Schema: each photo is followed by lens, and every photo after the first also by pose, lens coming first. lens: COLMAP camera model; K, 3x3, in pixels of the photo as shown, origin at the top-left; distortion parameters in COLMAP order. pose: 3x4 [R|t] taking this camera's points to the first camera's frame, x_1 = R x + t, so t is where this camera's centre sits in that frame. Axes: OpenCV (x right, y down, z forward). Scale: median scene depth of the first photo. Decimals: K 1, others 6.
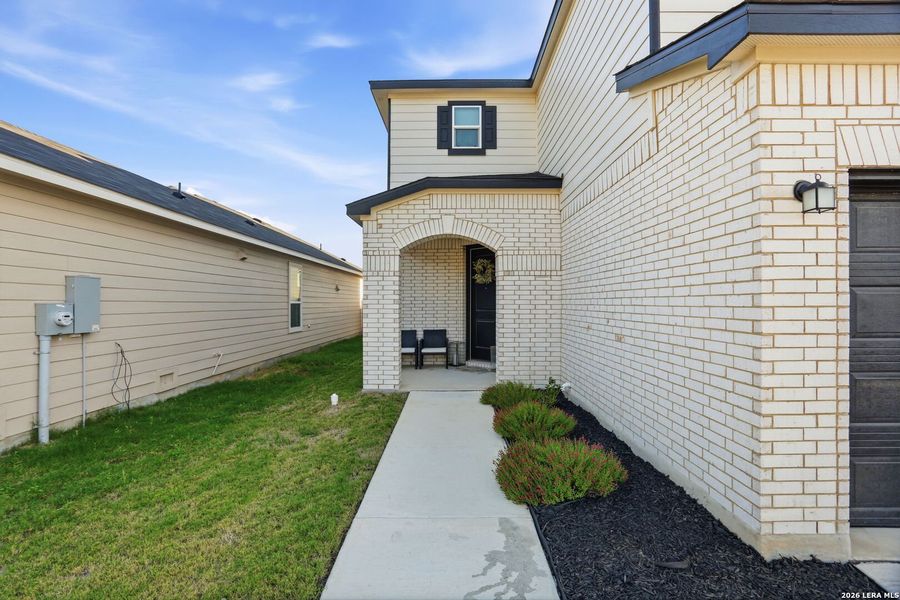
lens RADIAL K [[441.2, 0, 450.0], [0, 441.2, 300.0], [0, 0, 1]] dist [-0.080496, 0.040274]
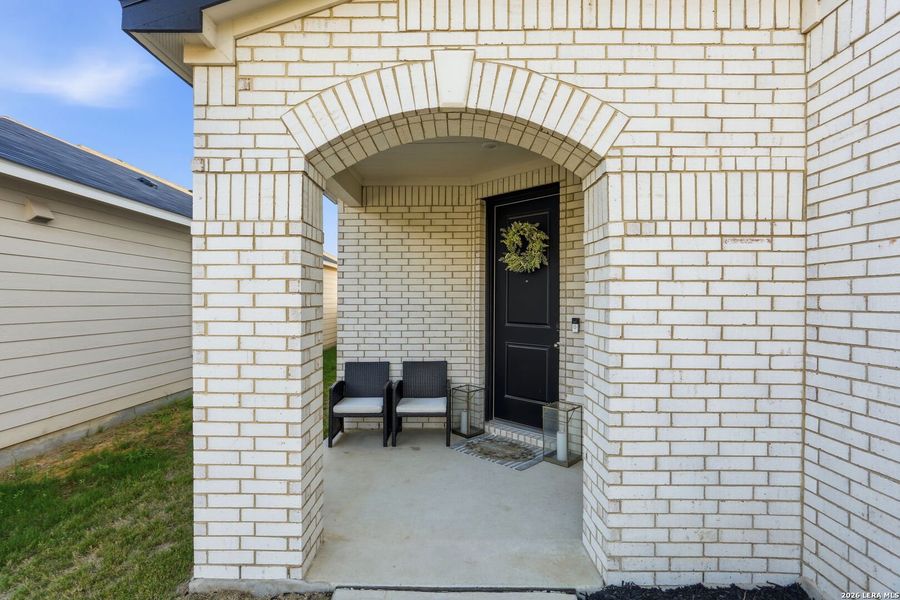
lens RADIAL K [[441.2, 0, 450.0], [0, 441.2, 300.0], [0, 0, 1]] dist [-0.080496, 0.040274]
pose [[0.999985, 0.004424, -0.003166, -0.005239], [-0.004419, 0.999989, 0.001394, -0.007925], [0.003173, -0.001380, 0.999994, 0.680405]]
